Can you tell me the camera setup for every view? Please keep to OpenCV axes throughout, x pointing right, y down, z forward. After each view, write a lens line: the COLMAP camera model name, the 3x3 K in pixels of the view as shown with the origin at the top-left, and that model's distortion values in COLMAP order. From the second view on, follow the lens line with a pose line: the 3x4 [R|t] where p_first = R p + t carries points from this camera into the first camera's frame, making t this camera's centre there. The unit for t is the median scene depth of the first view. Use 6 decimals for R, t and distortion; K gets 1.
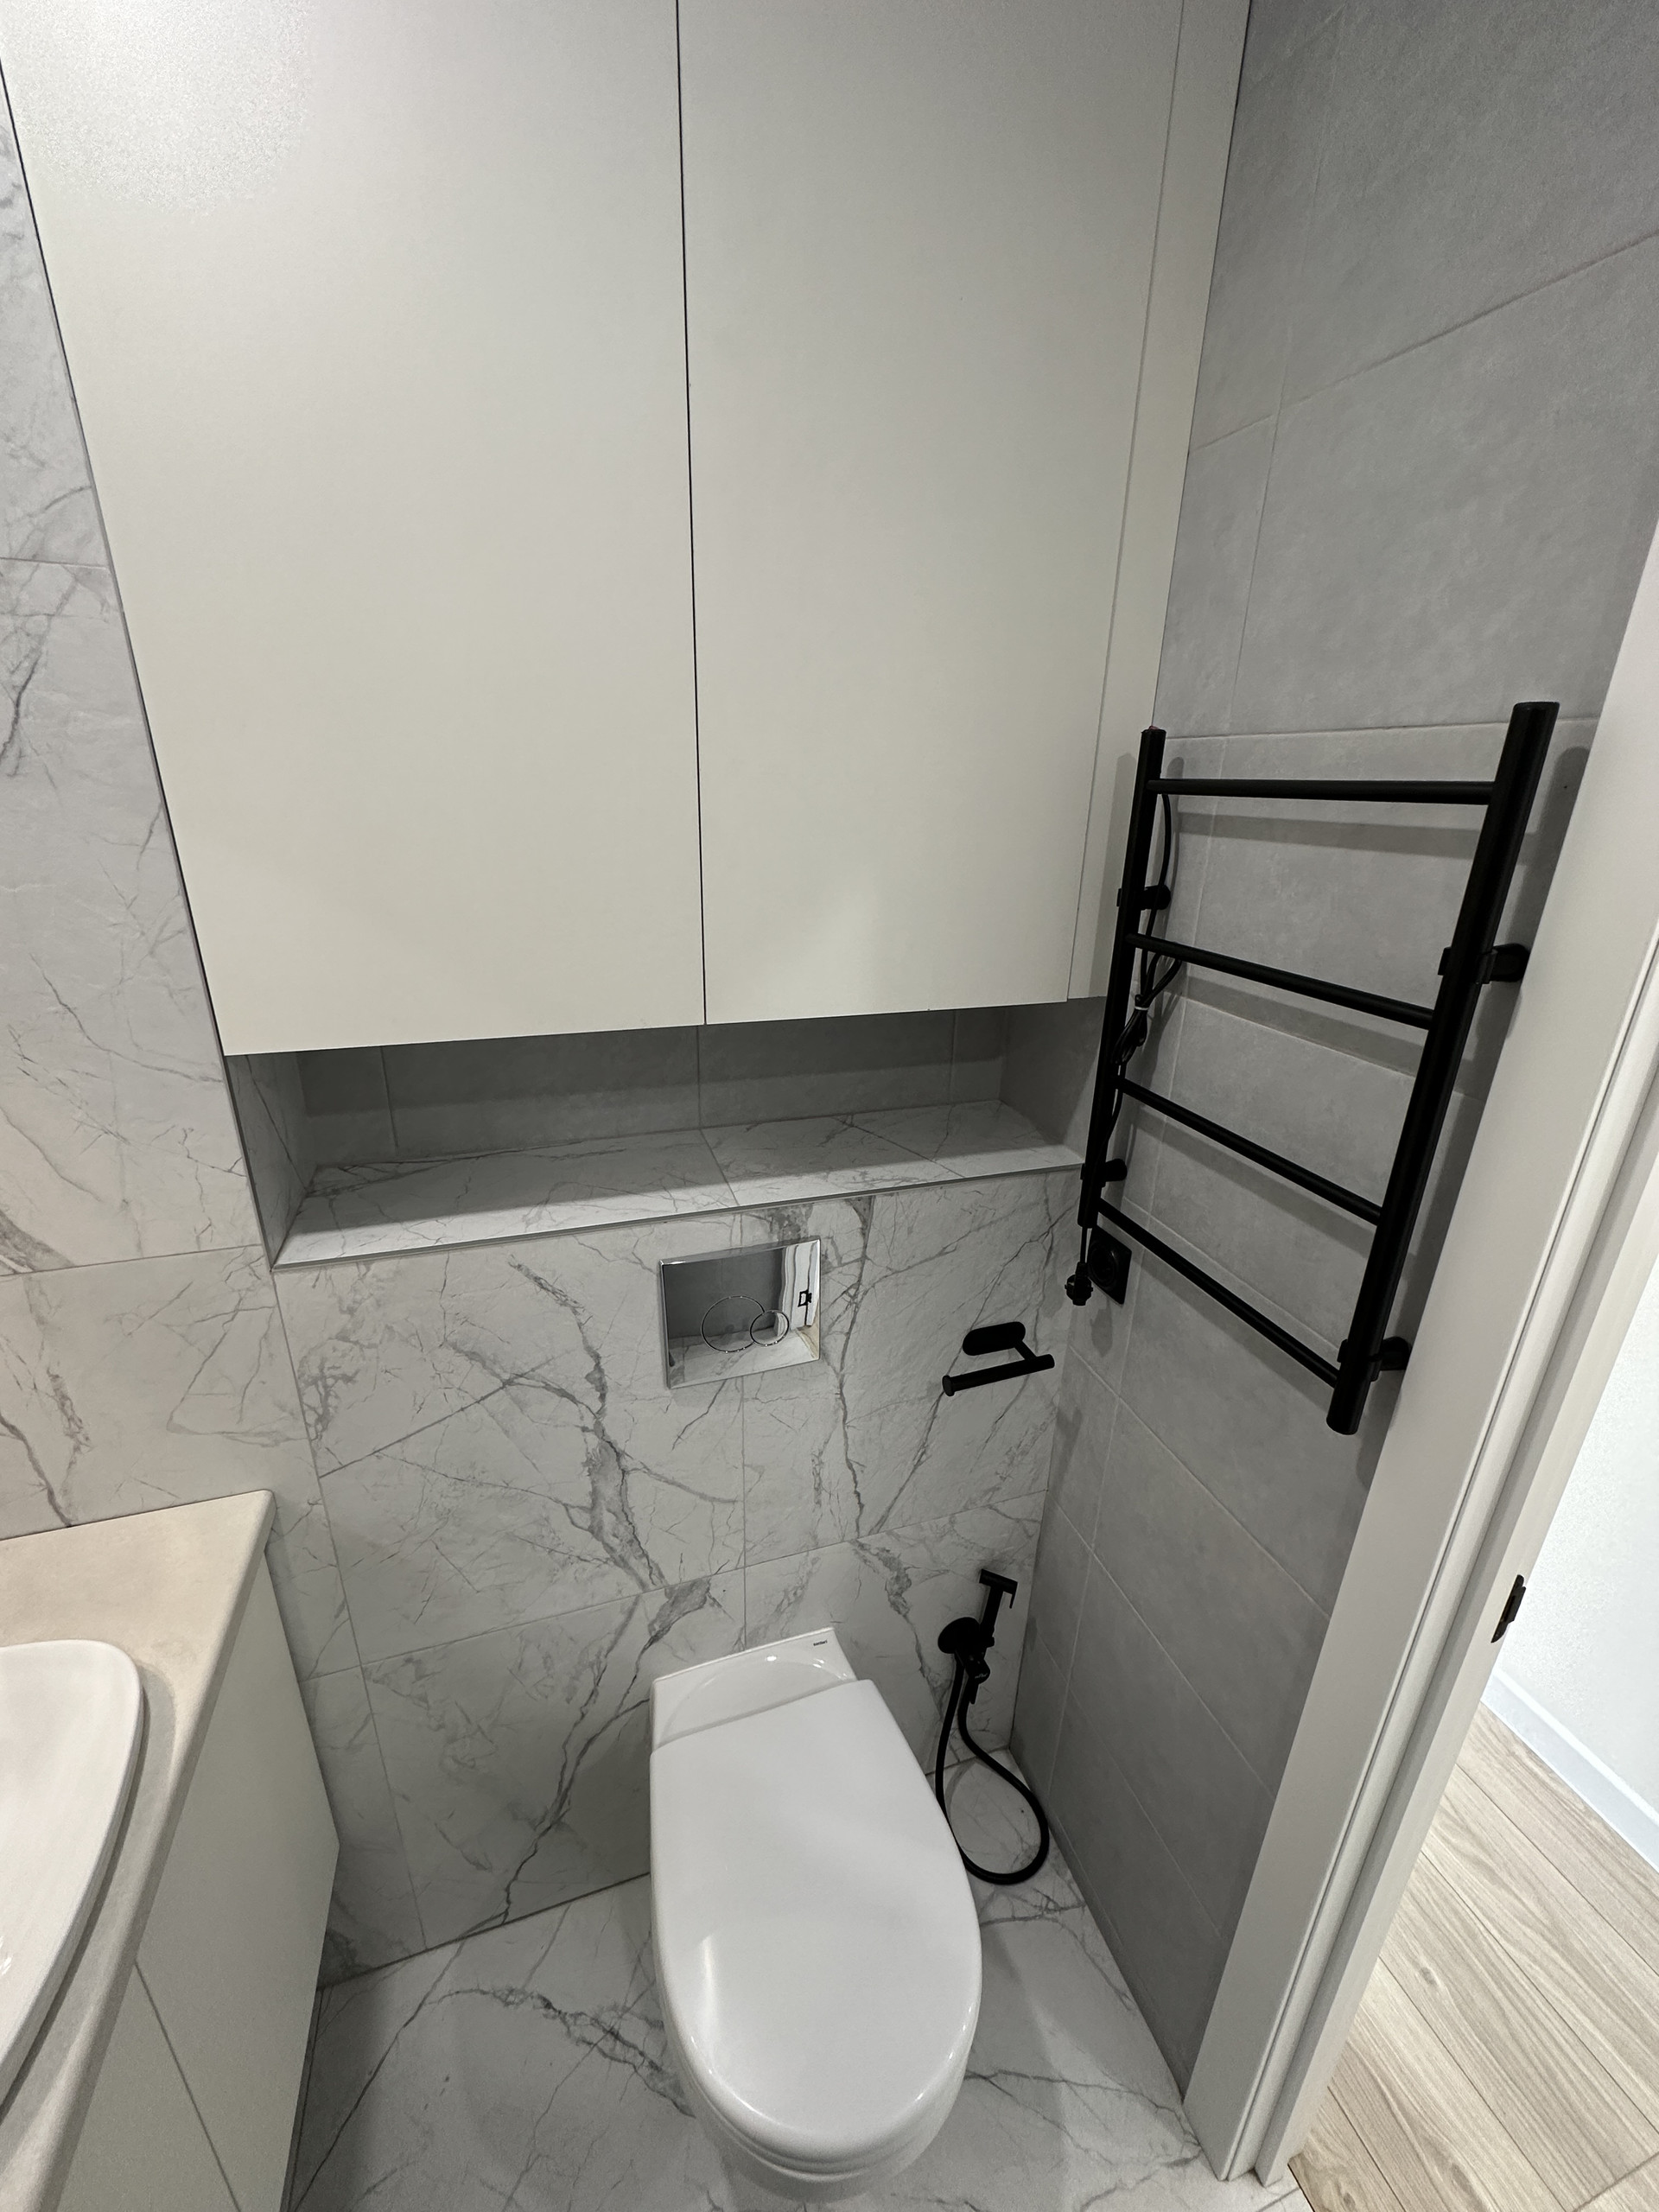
lens RADIAL K [[887.4, 0, 819.3], [0, 887.4, 1108.2], [0, 0, 1]] dist [-0.010743, 0.000893]
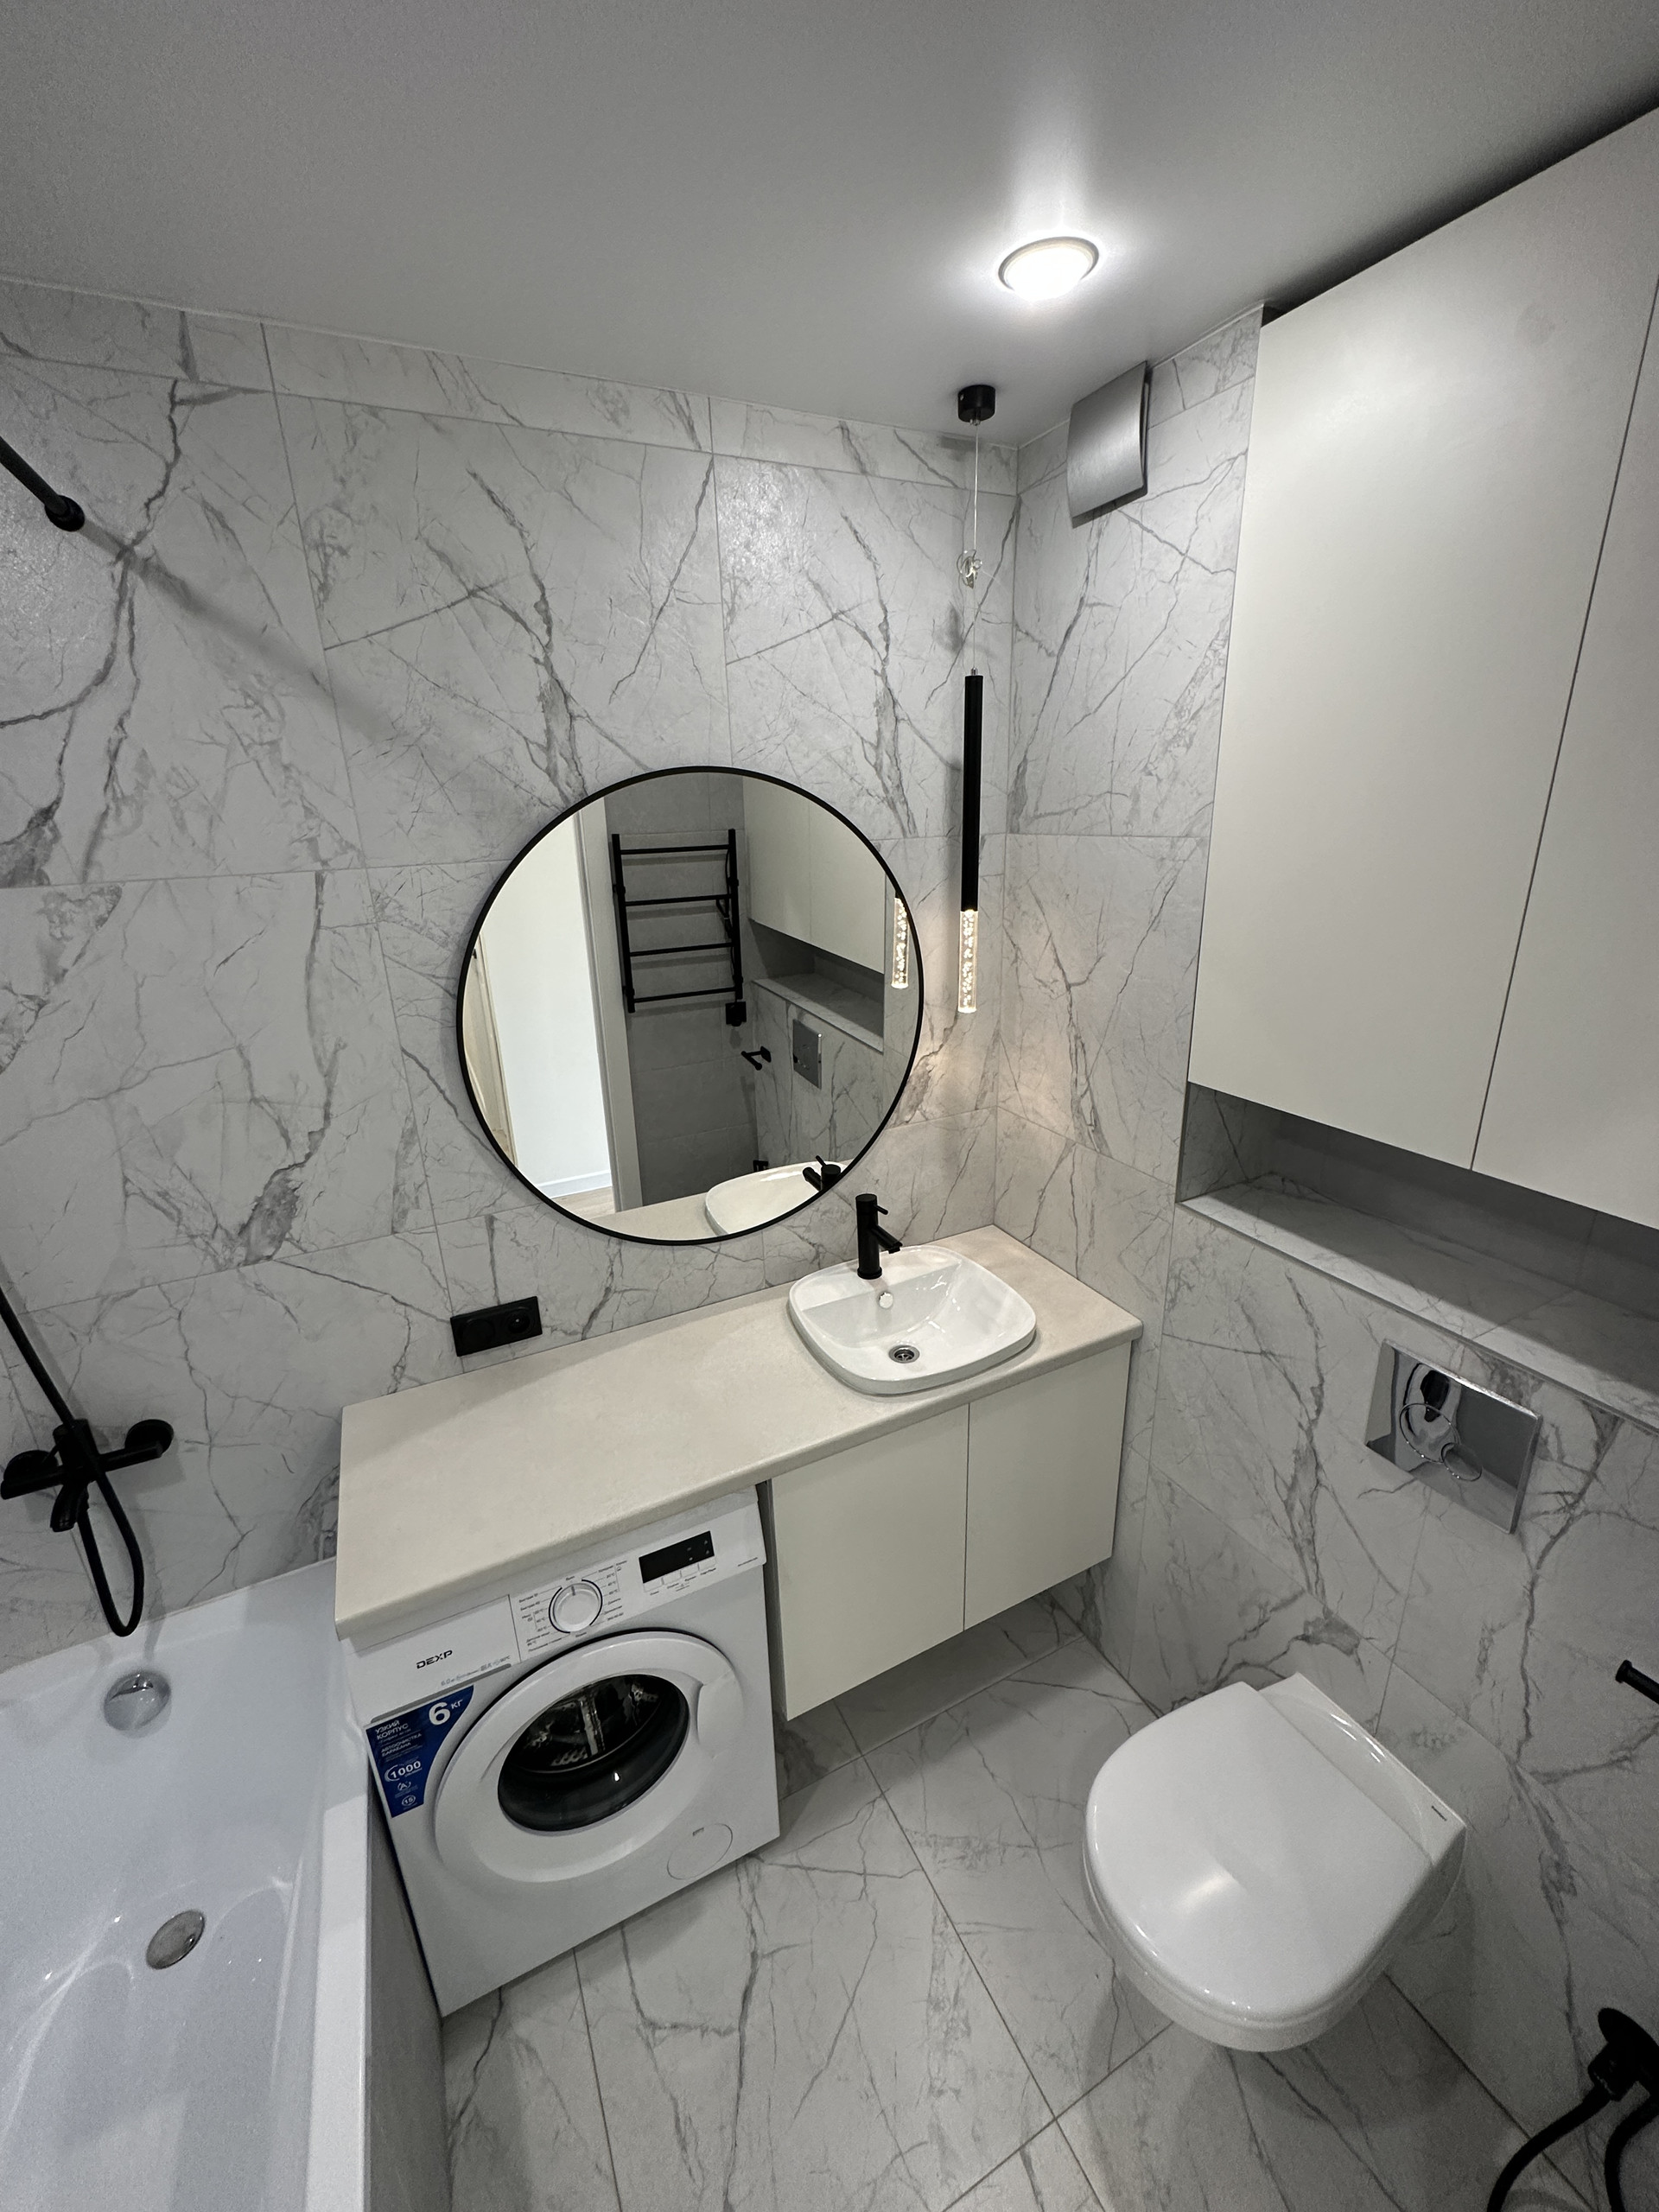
lens RADIAL K [[887.4, 0, 836.0], [0, 887.4, 1101.8], [0, 0, 1]] dist [-0.010743, 0.000893]
pose [[0.135835, 0.286816, -0.948307, 0.761139], [-0.313680, 0.920386, 0.233440, -0.170644], [0.939763, 0.265755, 0.214989, -0.053060]]
